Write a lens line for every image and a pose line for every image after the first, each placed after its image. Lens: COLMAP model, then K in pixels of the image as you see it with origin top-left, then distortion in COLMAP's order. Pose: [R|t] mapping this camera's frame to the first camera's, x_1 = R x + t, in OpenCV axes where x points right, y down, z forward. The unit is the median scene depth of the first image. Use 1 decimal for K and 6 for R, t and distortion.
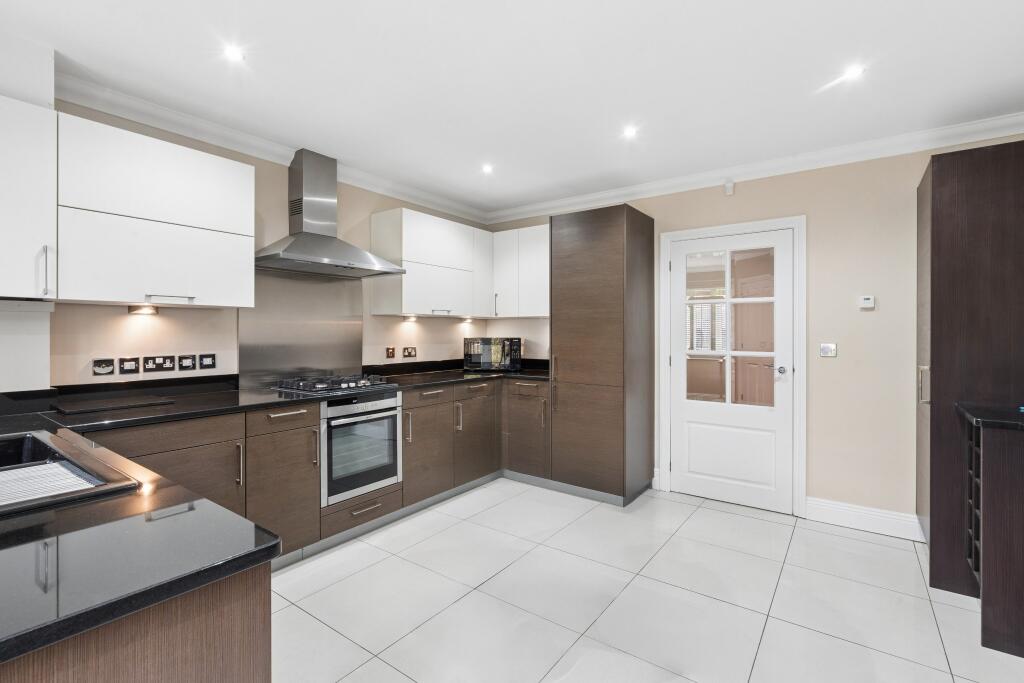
lens RADIAL K [[474.2, 0, 512.6], [0, 474.2, 336.4], [0, 0, 1]] dist [-0.001275, 0.000389]
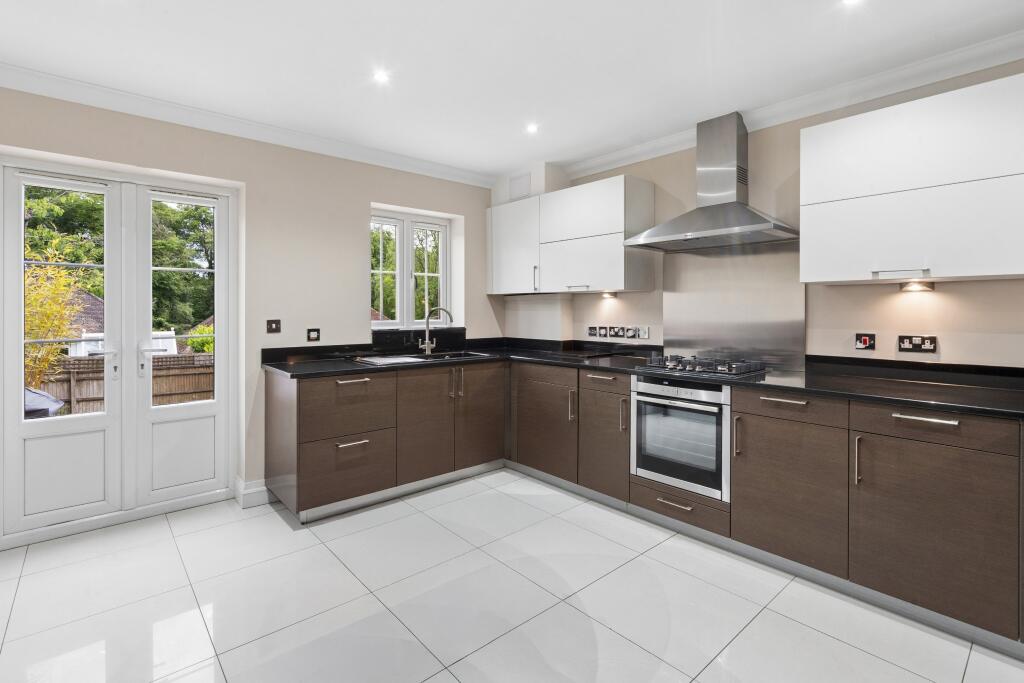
lens RADIAL K [[474.2, 0, 520.7], [0, 474.2, 316.9], [0, 0, 1]] dist [-0.001275, 0.000389]
pose [[-0.205483, 0.013660, -0.978565, 0.593762], [-0.007885, 0.999847, 0.015613, -0.006685], [0.978629, 0.010924, -0.205344, 0.831951]]
